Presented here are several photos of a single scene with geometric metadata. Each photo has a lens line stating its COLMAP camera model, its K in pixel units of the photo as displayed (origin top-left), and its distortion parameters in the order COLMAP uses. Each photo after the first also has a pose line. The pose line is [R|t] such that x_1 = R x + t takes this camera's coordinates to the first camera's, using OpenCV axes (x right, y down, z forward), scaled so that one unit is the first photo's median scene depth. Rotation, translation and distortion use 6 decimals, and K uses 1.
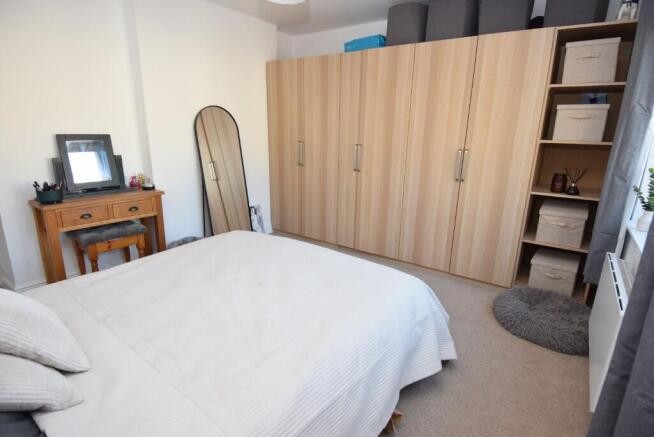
lens RADIAL K [[343.9, 0, 326.1], [0, 343.9, 207.1], [0, 0, 1]] dist [0.000111, -0.000169]
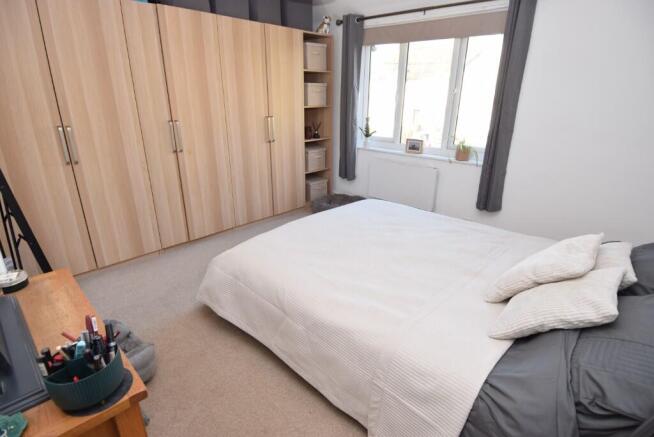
lens RADIAL K [[339.9, 0, 334.1], [0, 339.9, 218.2], [0, 0, 1]] dist [0.043995, -0.050473]
pose [[0.111952, -0.345402, 0.931753, -0.851269], [0.226877, 0.921767, 0.314440, -0.157216], [-0.967468, 0.176192, 0.181557, 0.587028]]
